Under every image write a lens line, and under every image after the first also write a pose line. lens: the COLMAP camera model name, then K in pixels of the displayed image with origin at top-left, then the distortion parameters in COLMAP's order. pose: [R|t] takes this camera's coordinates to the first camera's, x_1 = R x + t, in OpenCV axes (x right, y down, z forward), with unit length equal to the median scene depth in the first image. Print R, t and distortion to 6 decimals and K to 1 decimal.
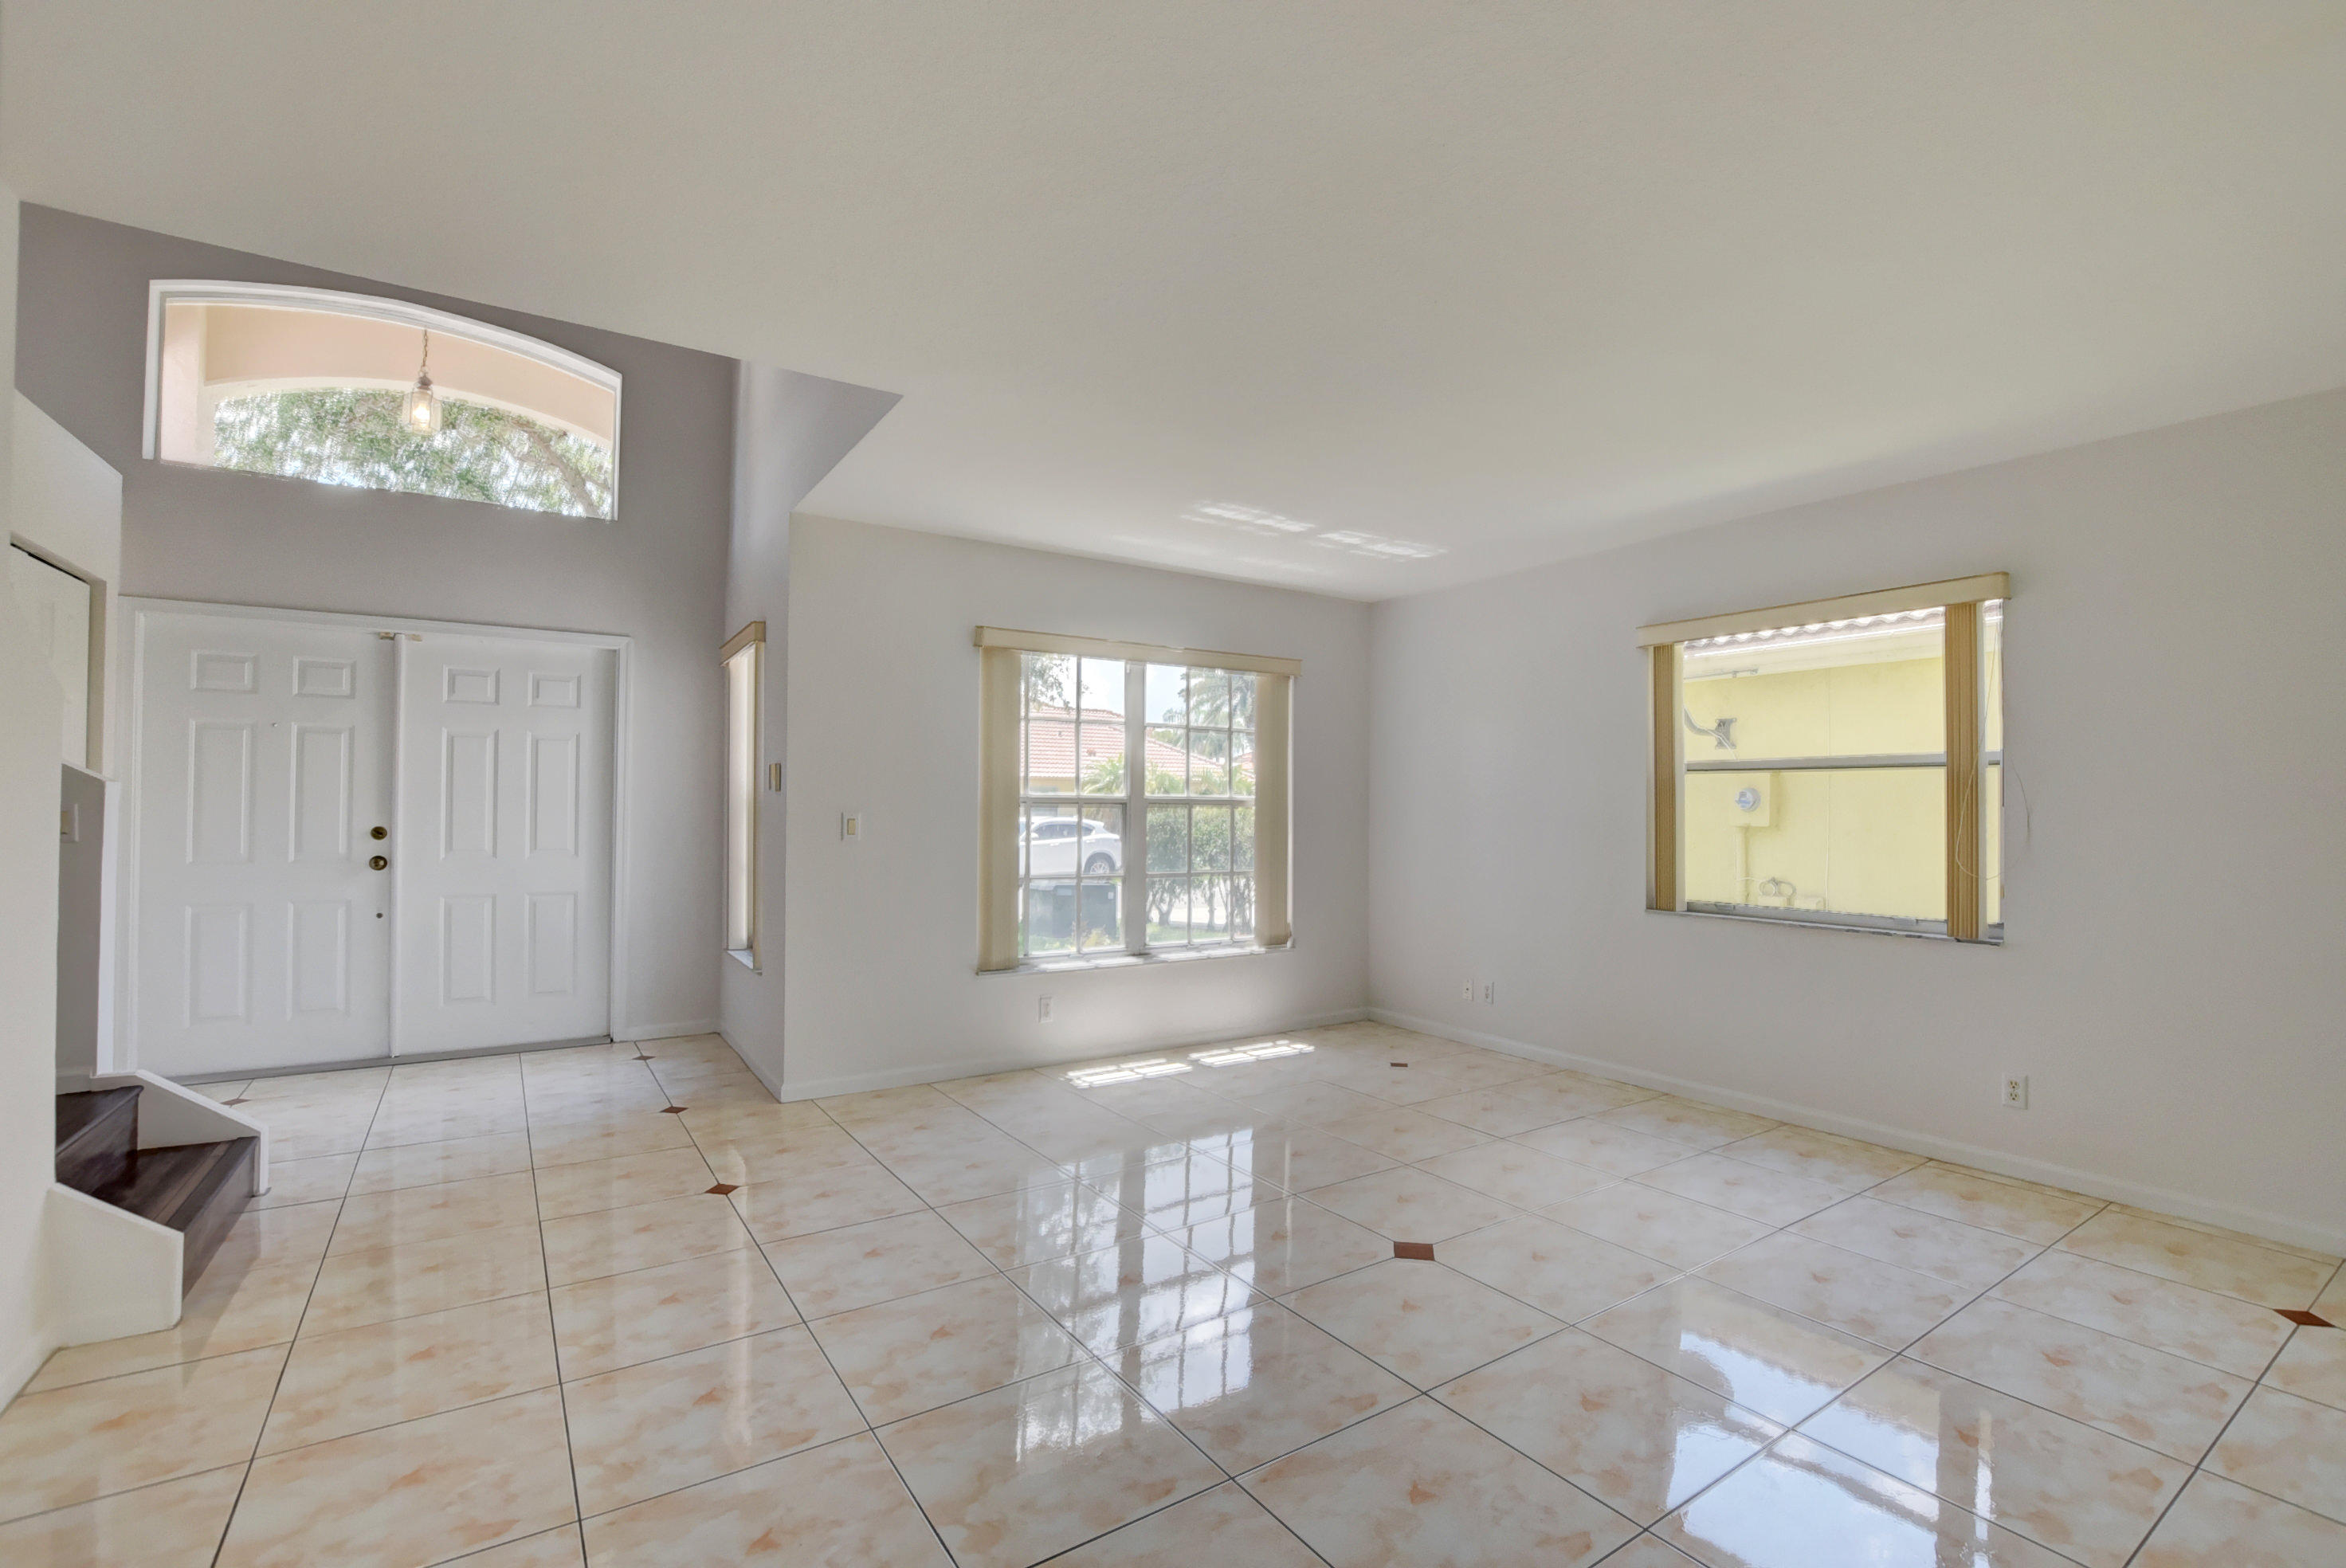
lens RADIAL K [[1043.2, 0, 1183.1], [0, 1043.2, 793.5], [0, 0, 1]] dist [-0.026047, 0.001919]
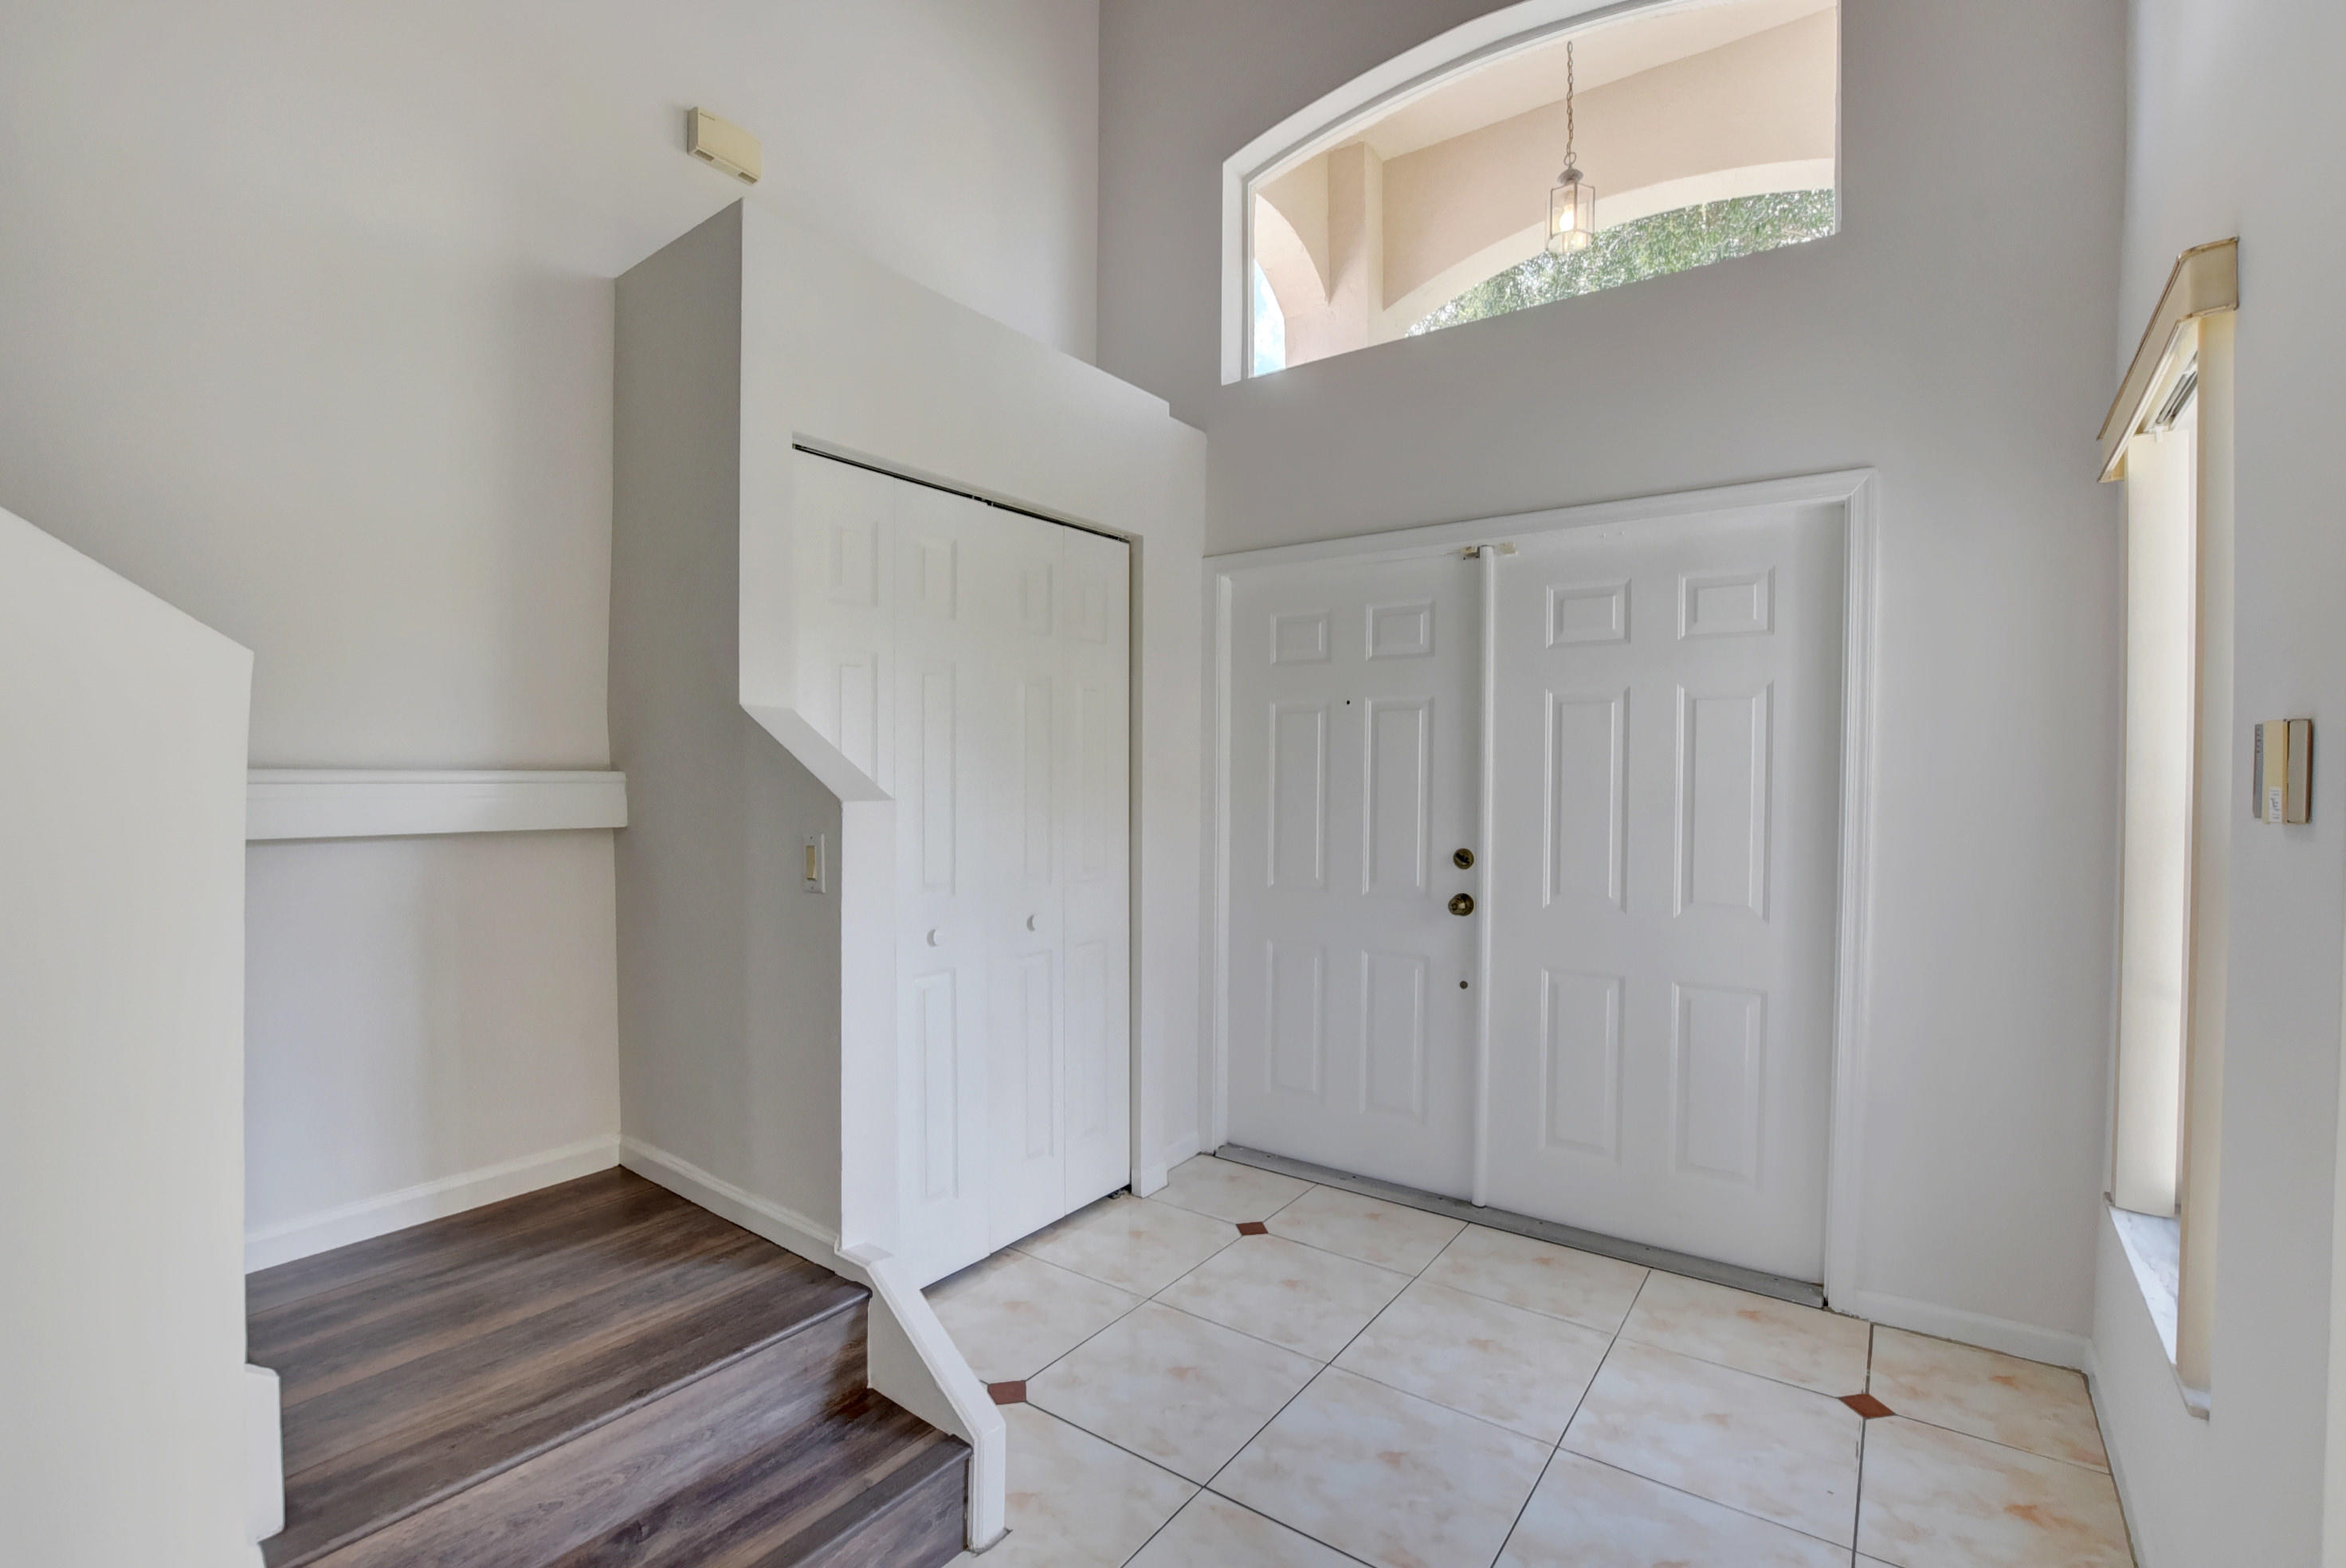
lens RADIAL K [[1043.2, 0, 1171.0], [0, 1043.2, 802.9], [0, 0, 1]] dist [-0.026047, 0.001919]
pose [[0.358129, 0.018948, -0.933480, -0.232930], [0.008807, 0.999681, 0.023671, -0.014548], [0.933631, -0.016699, 0.357848, 0.591697]]
